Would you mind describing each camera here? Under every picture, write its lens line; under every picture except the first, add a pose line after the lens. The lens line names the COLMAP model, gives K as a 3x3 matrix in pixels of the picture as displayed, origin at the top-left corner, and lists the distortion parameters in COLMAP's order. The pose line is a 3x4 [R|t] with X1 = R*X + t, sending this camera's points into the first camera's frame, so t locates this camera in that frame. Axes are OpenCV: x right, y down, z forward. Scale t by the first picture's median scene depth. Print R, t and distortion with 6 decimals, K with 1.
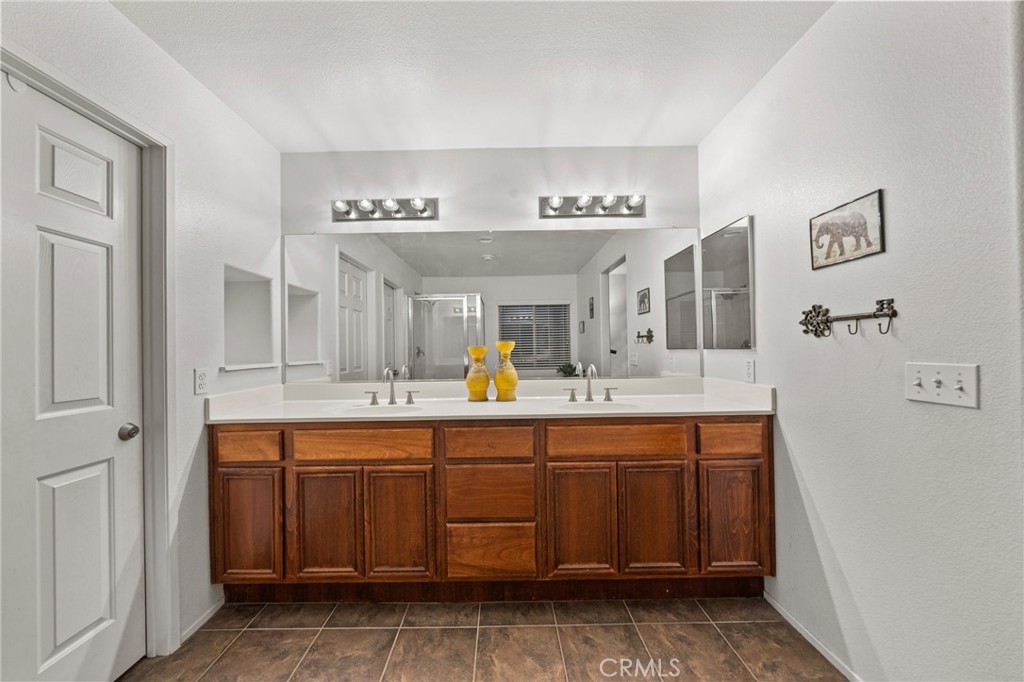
lens RADIAL K [[350.8, 0, 507.3], [0, 350.8, 345.9], [0, 0, 1]] dist [-0.006658, -0.000114]
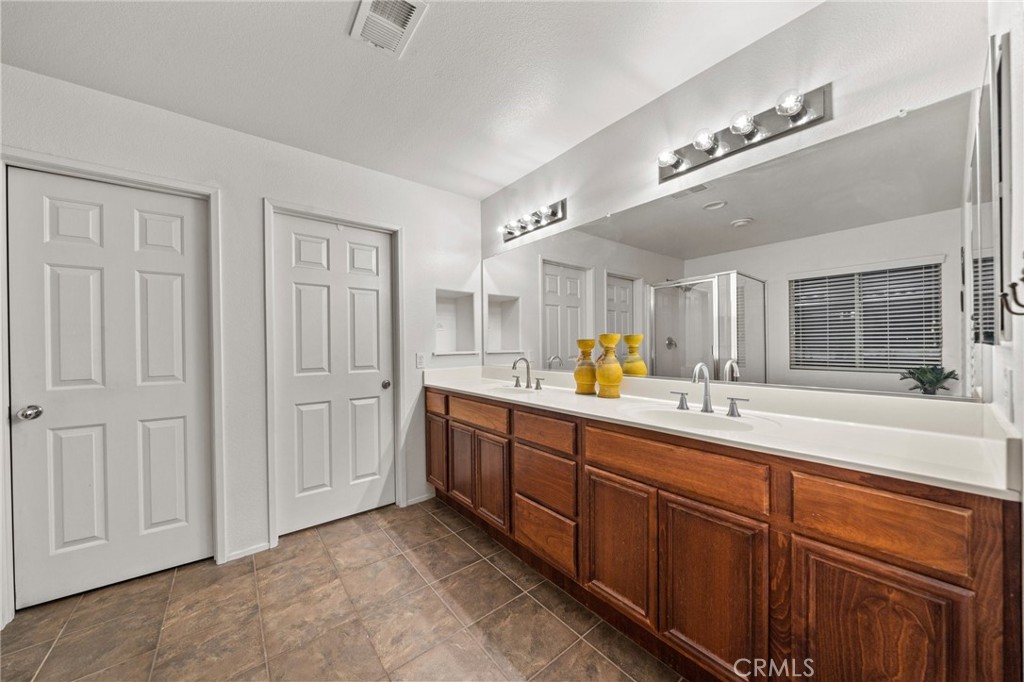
lens RADIAL K [[350.8, 0, 495.7], [0, 350.8, 346.6], [0, 0, 1]] dist [-0.006658, -0.000114]
pose [[0.606675, 0.013709, -0.794832, 0.706459], [0.009285, 0.999661, 0.024328, -0.005269], [0.794896, -0.022139, 0.606342, 0.256455]]
